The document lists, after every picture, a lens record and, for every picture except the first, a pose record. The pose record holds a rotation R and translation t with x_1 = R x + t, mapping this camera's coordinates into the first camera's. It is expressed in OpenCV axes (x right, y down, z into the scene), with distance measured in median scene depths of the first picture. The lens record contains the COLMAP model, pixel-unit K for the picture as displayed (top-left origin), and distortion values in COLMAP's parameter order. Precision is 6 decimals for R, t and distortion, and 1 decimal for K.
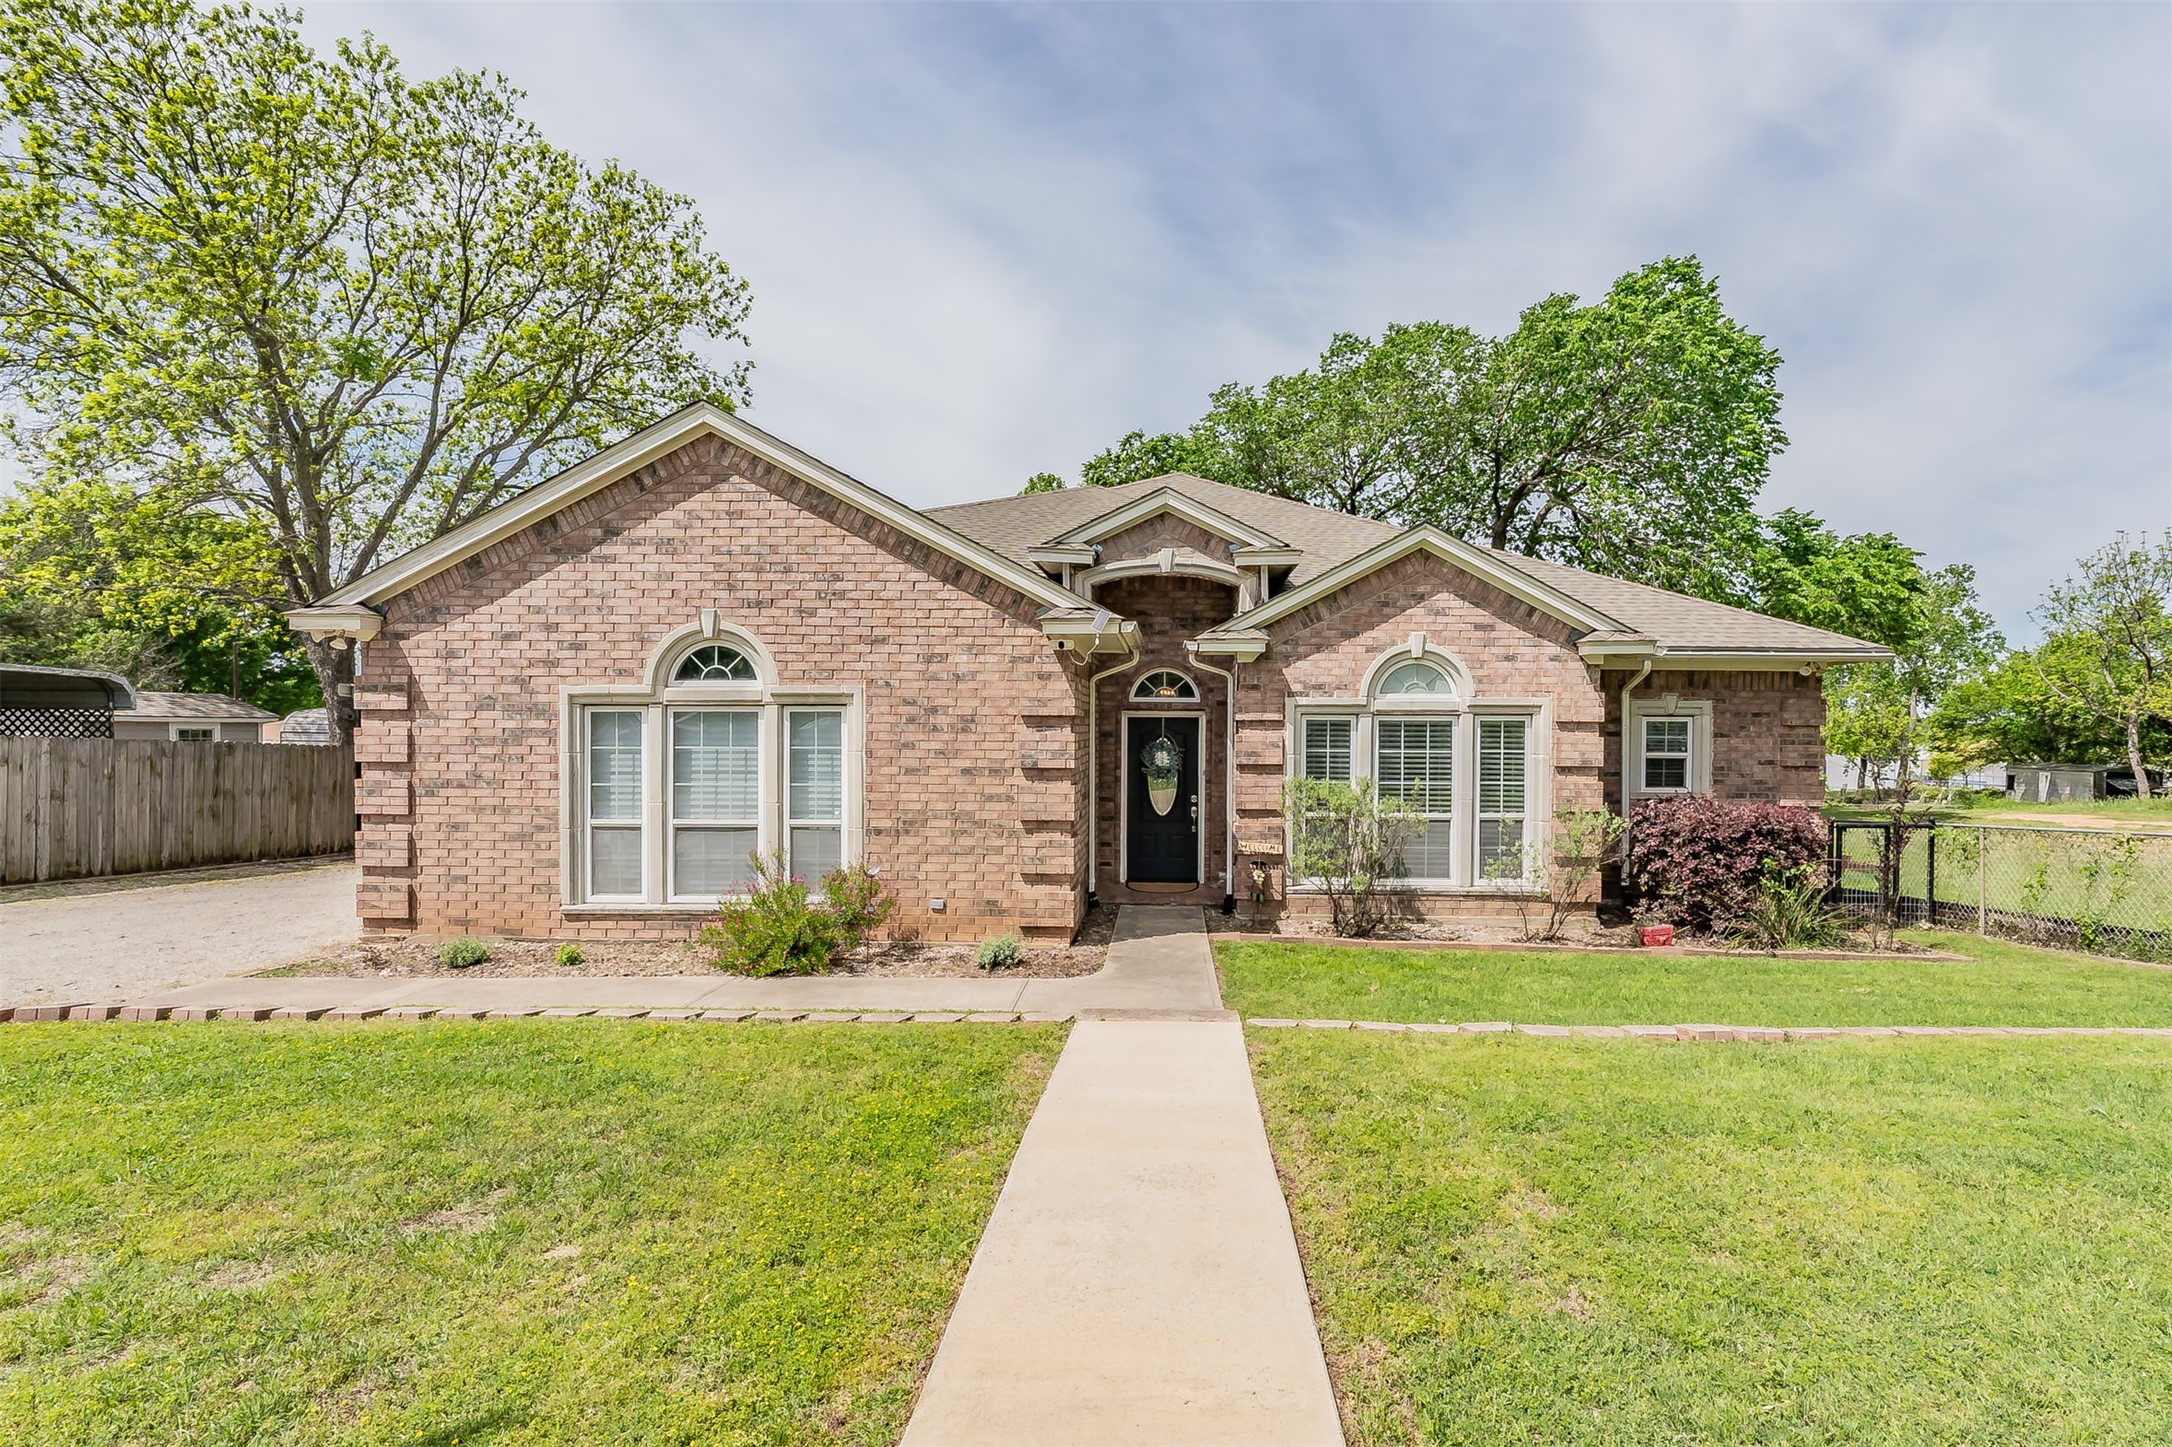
lens RADIAL K [[949.0, 0, 1157.4], [0, 949.0, 745.4], [0, 0, 1]] dist [-0.001023, -0.000462]
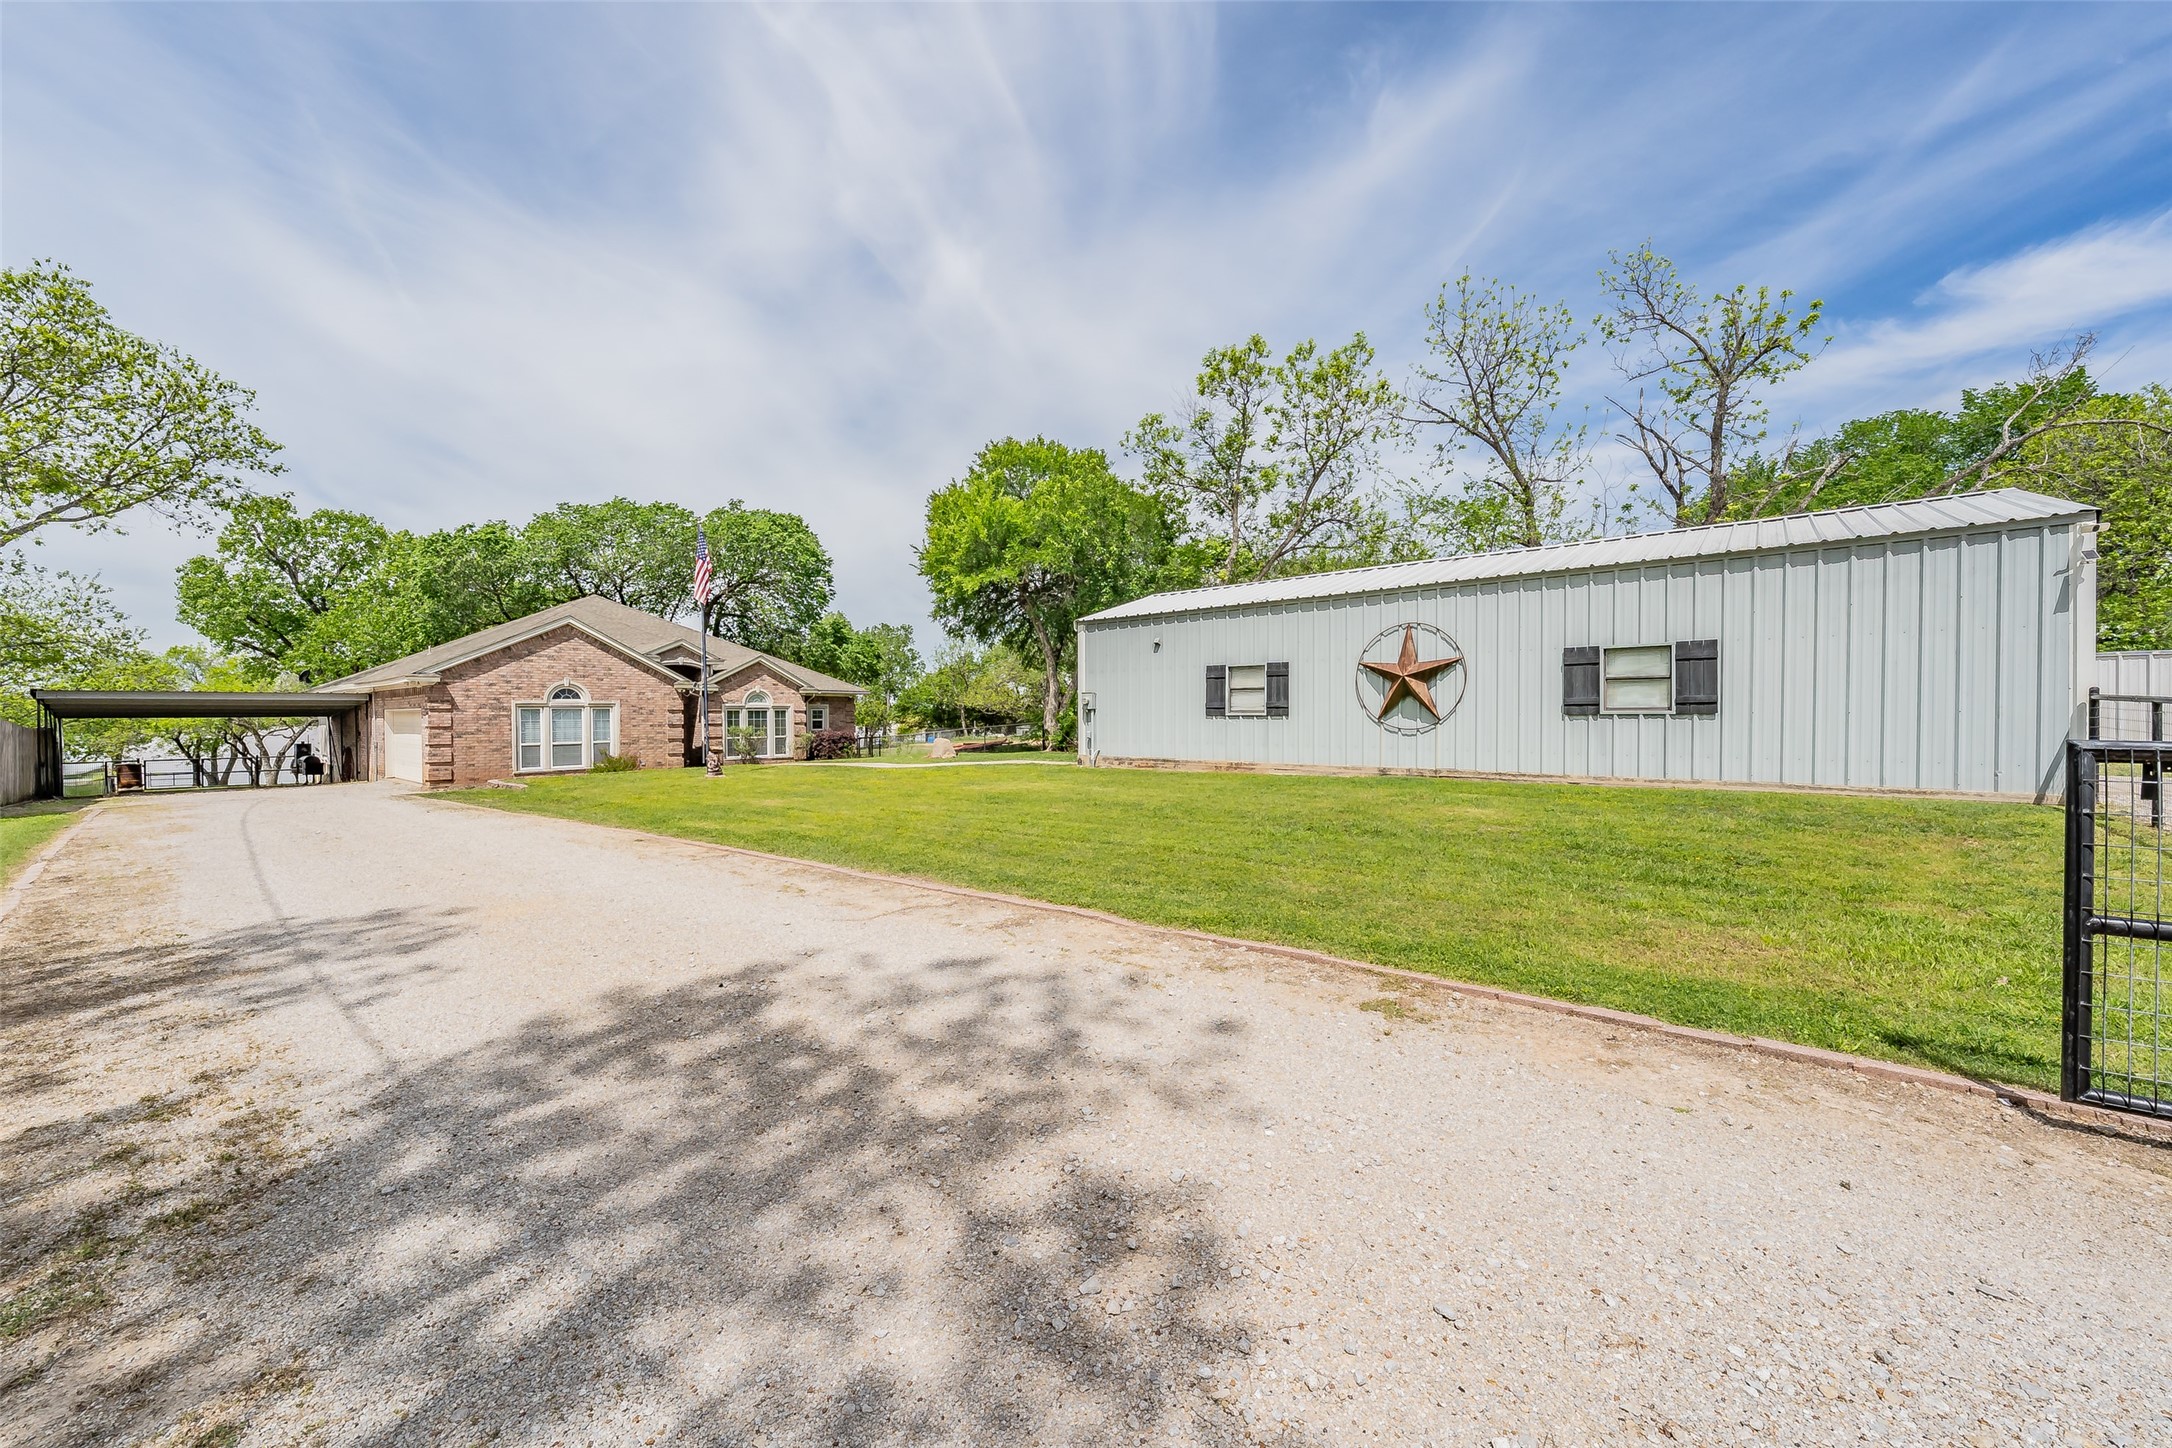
lens RADIAL K [[775.8, 0, 1100.2], [0, 775.8, 721.1], [0, 0, 1]] dist [-0.001215, 0.000067]
pose [[0.596145, -0.015583, 0.802725, -1.384002], [0.020336, 0.999784, 0.004305, 0.029521], [-0.802619, 0.013757, 0.596334, -1.882419]]
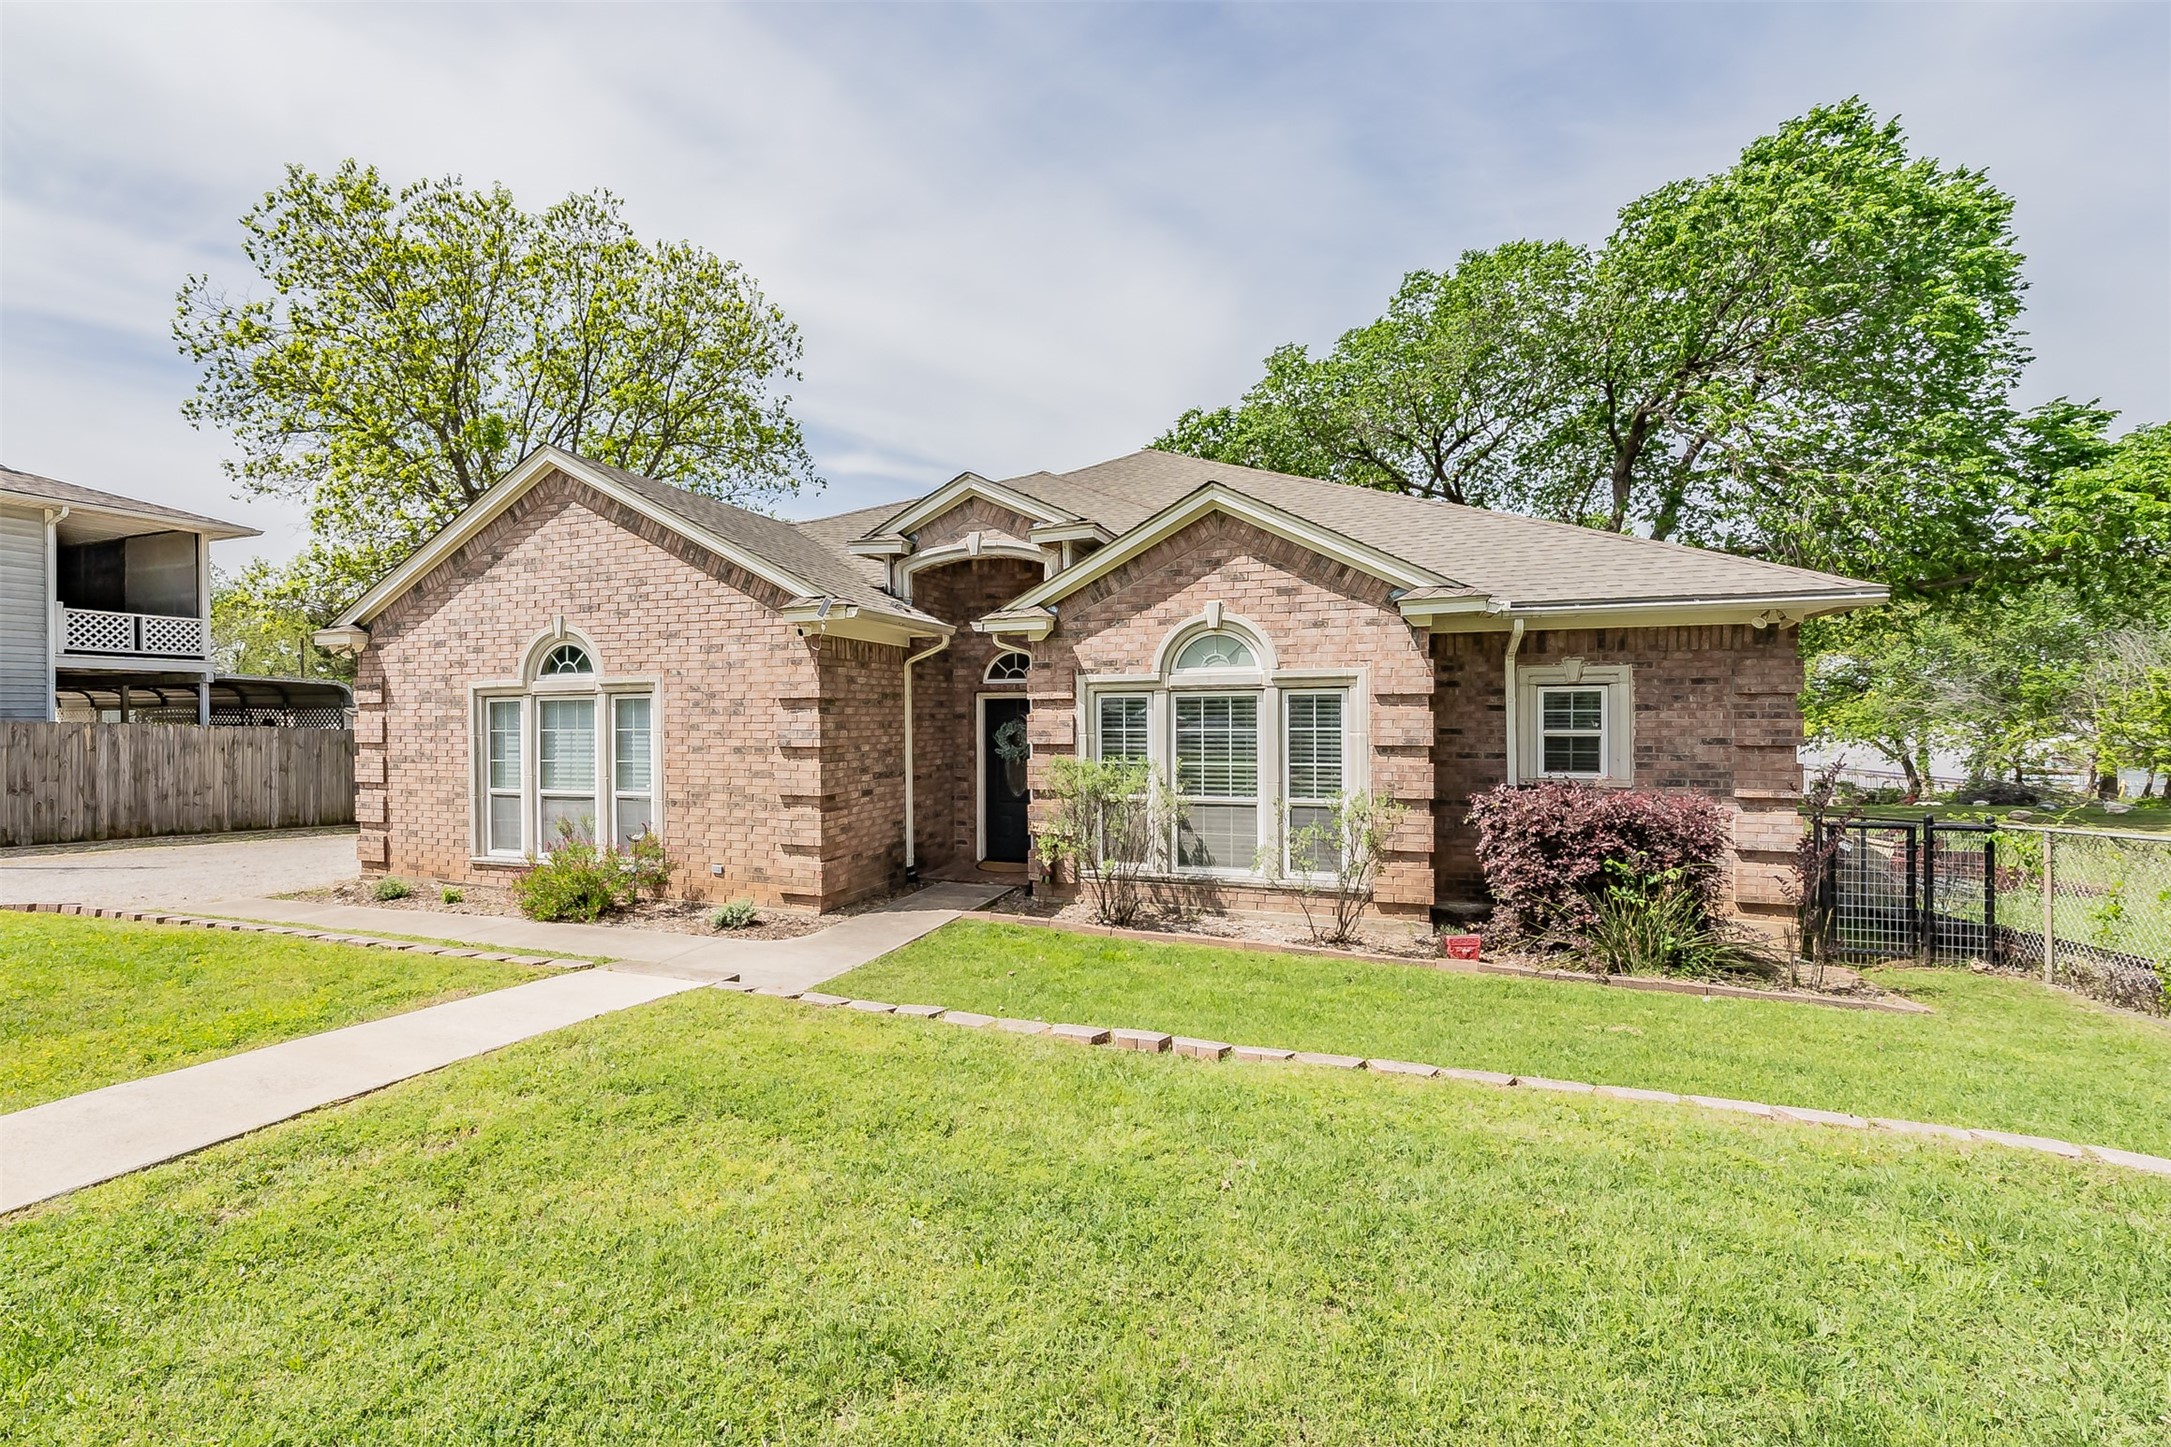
lens RADIAL K [[942.1, 0, 1002.2], [0, 942.1, 723.8], [0, 0, 1]] dist [-0.000654, -0.000135]
pose [[0.936021, -0.009464, -0.351818, 0.428362], [0.006444, 0.999932, -0.009754, 0.008606], [0.351886, 0.006863, 0.936018, 0.073161]]
